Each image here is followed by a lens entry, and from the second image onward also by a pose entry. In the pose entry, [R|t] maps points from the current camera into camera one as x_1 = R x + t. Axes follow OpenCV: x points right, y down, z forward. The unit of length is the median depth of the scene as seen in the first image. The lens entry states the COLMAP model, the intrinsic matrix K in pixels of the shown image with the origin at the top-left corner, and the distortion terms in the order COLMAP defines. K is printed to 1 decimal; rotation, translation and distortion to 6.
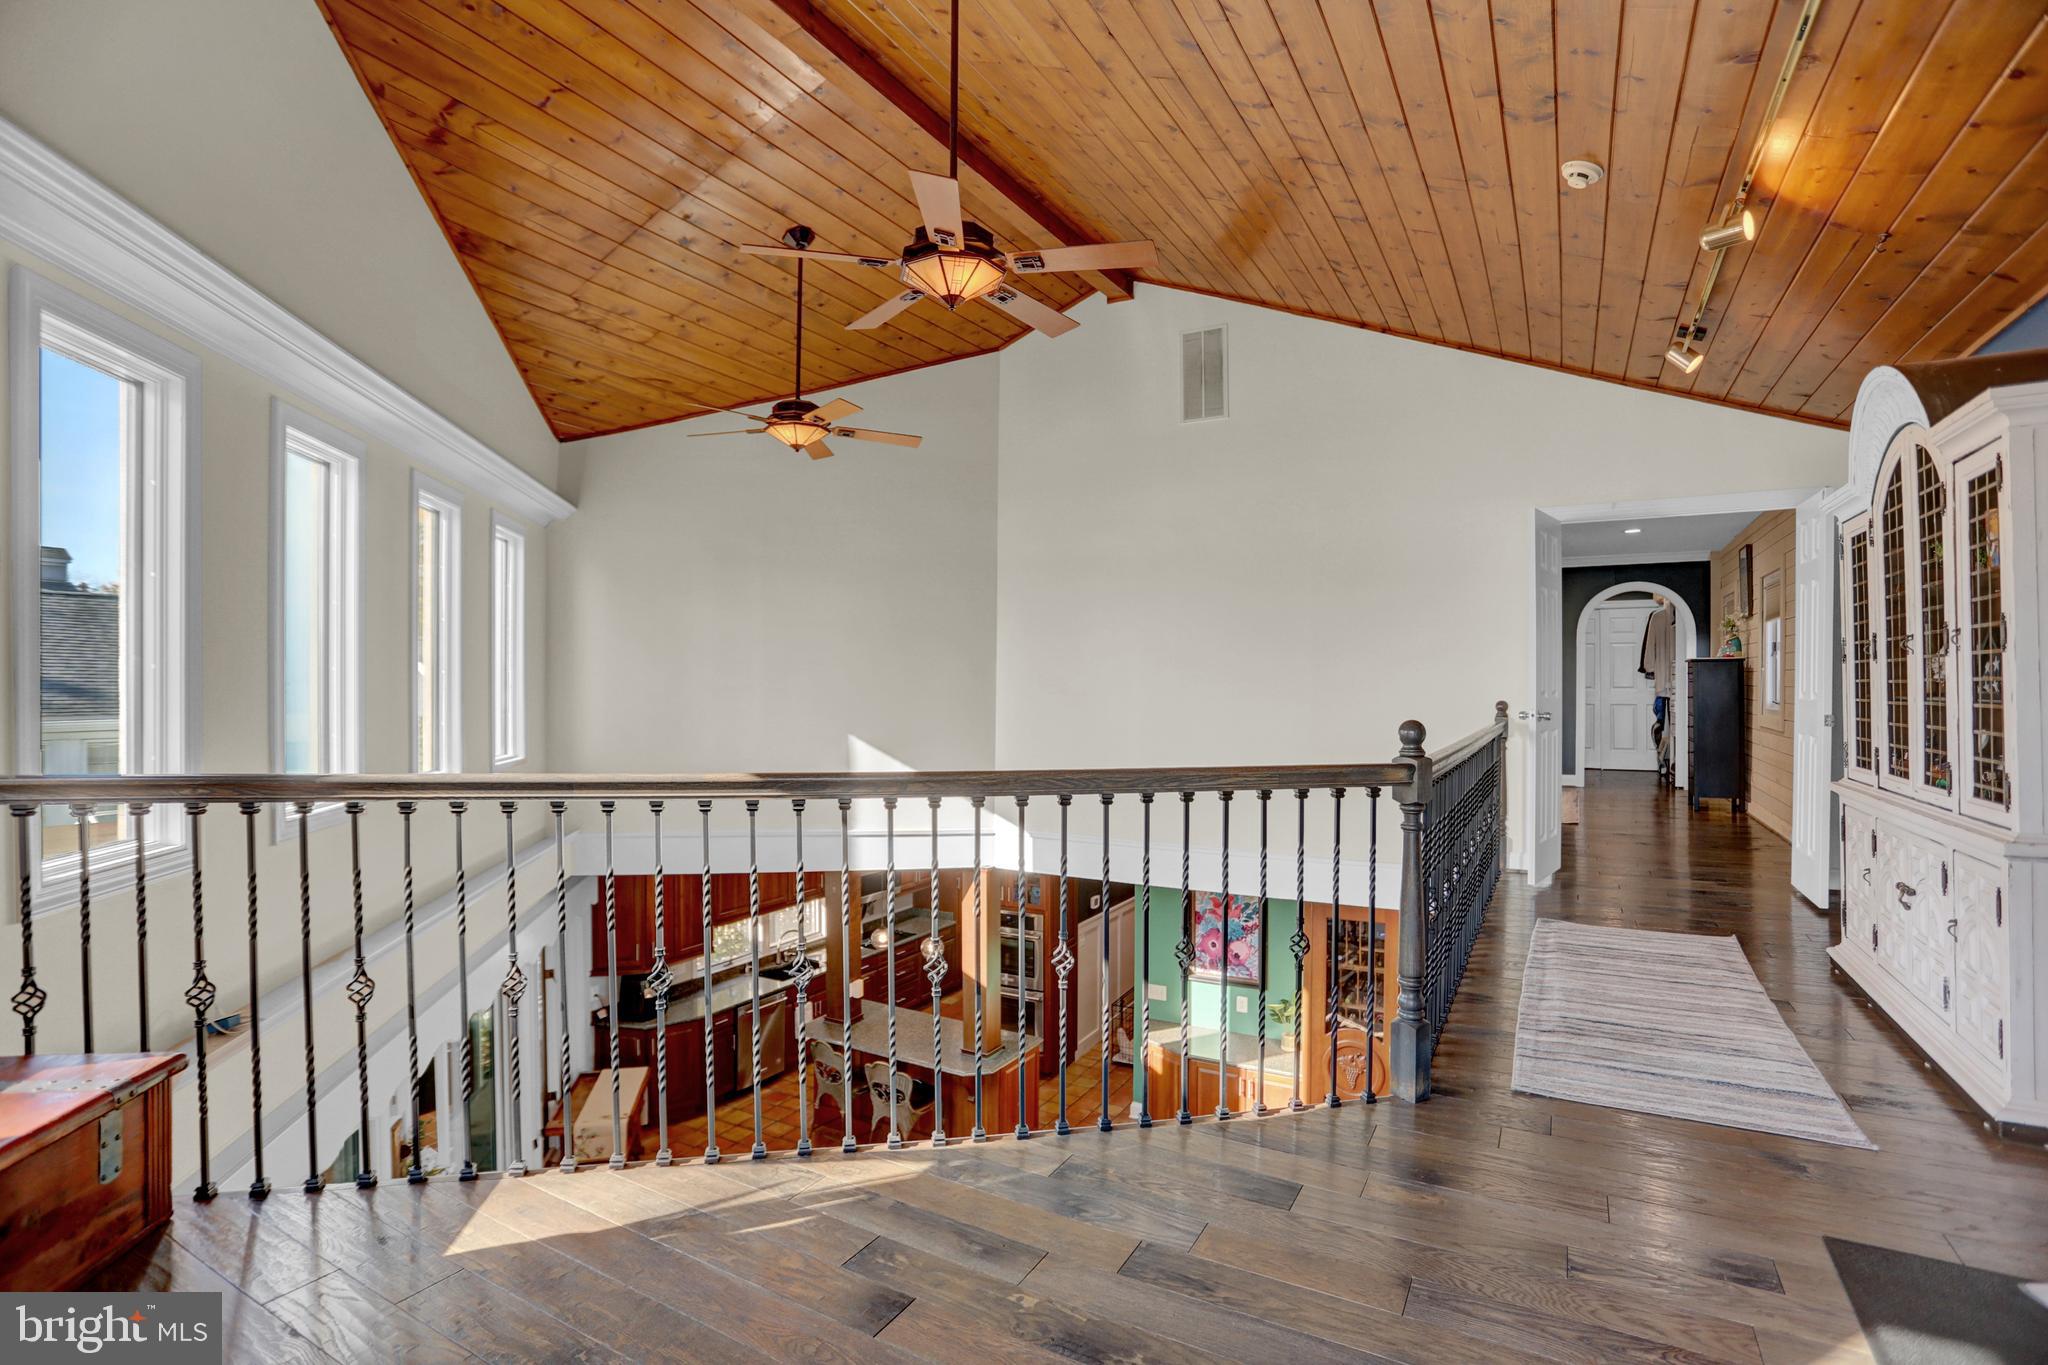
lens RADIAL K [[981.9, 0, 1031.4], [0, 981.9, 677.9], [0, 0, 1]] dist [-0.078210, 0.030812]
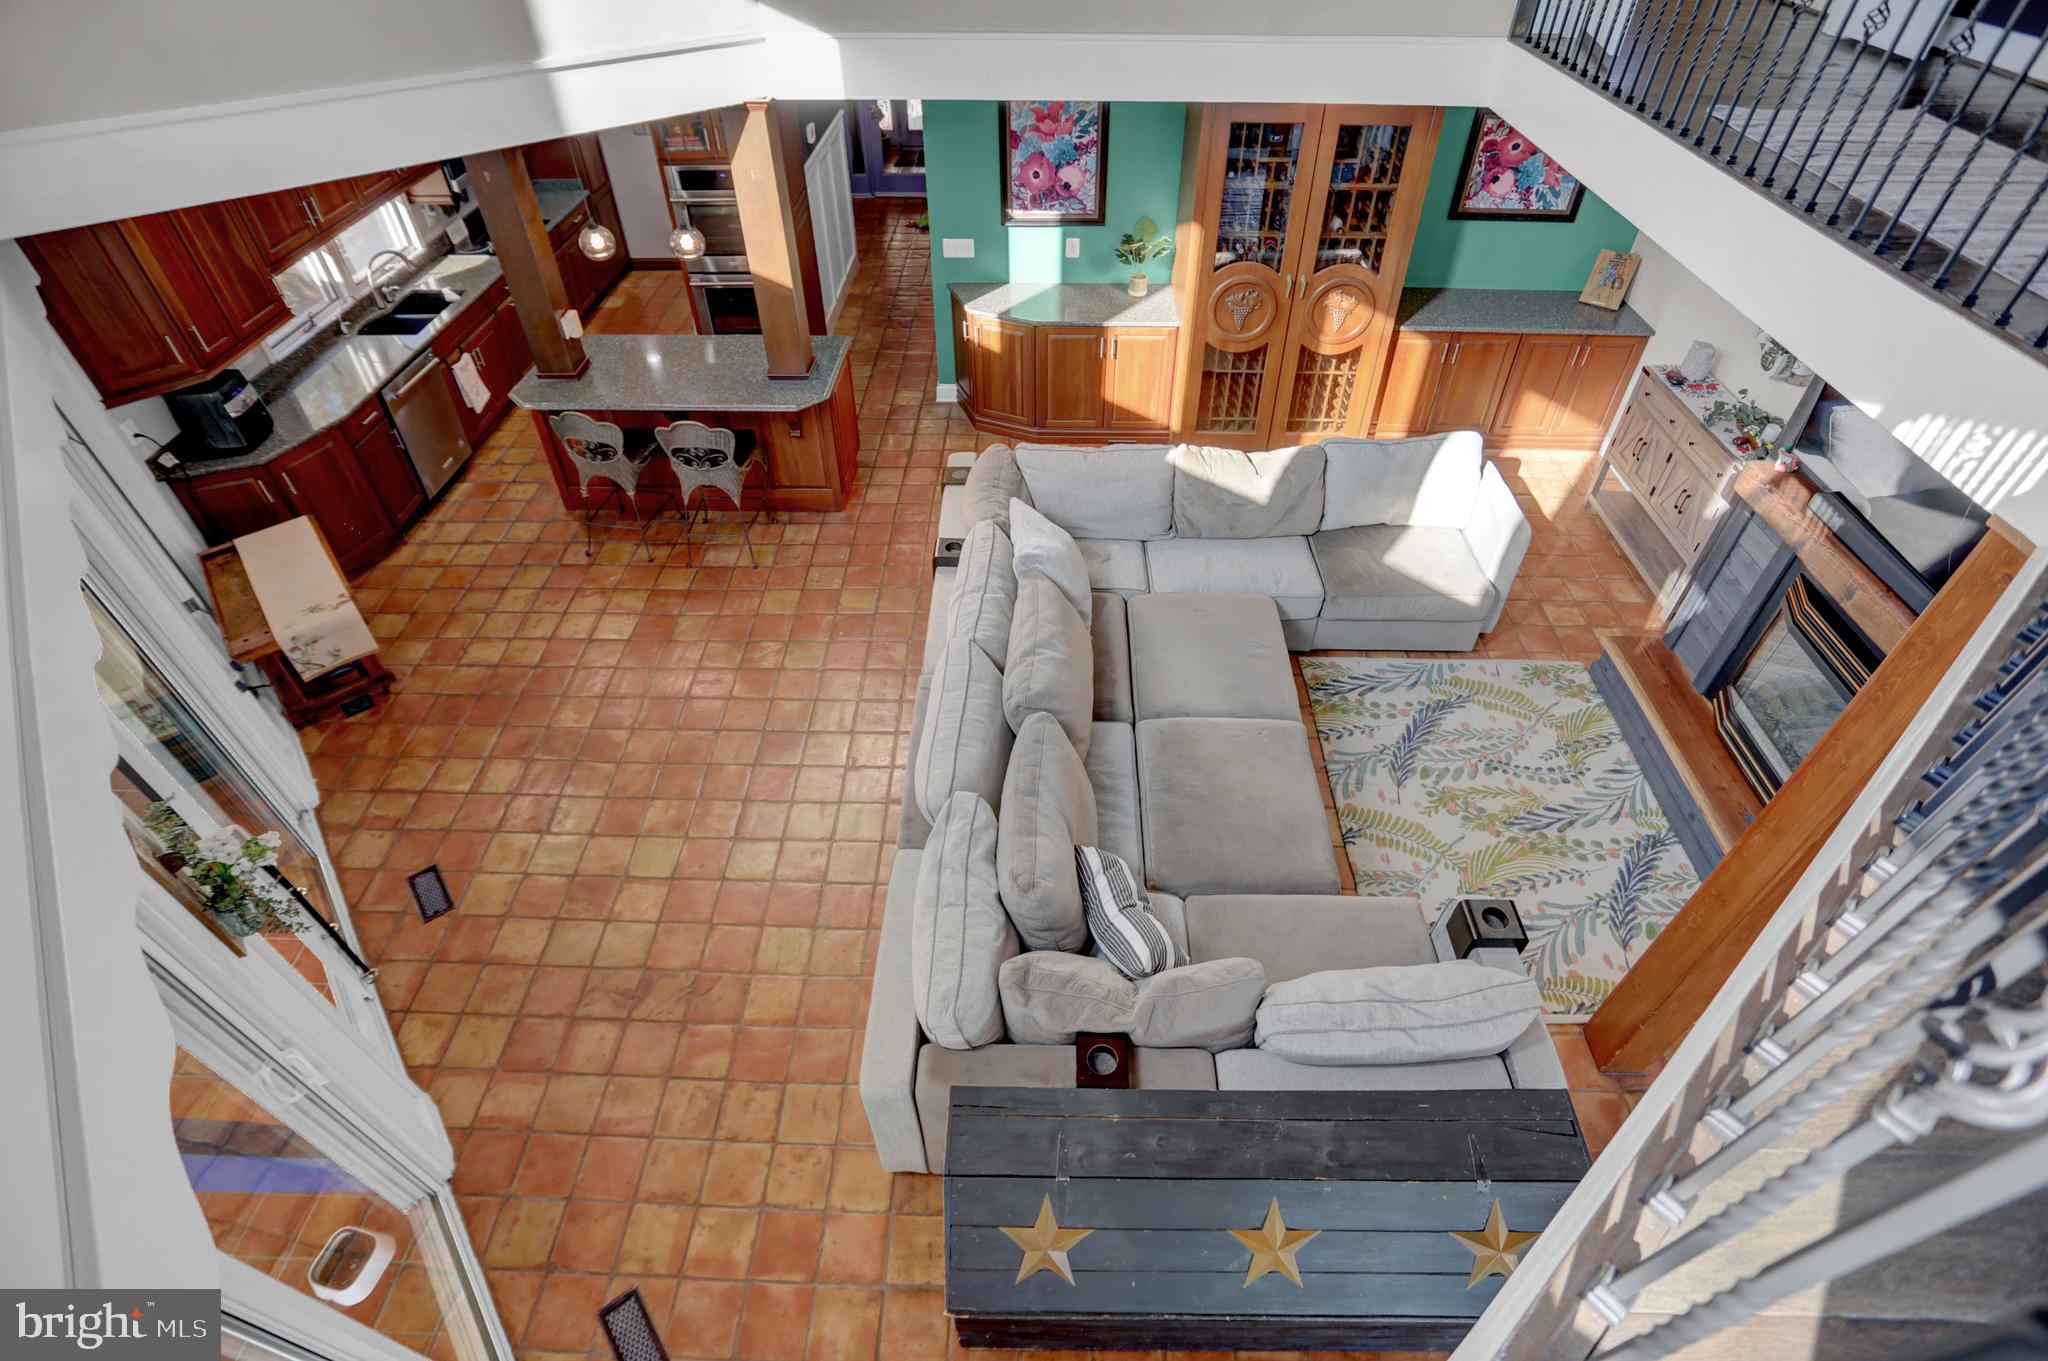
lens RADIAL K [[981.9, 0, 1031.4], [0, 981.9, 675.9], [0, 0, 1]] dist [-0.078210, 0.030812]
pose [[0.887362, -0.319908, 0.332034, -0.197870], [0.000801, 0.721203, 0.692724, 0.031459], [-0.461072, -0.614431, 0.640224, 0.269392]]
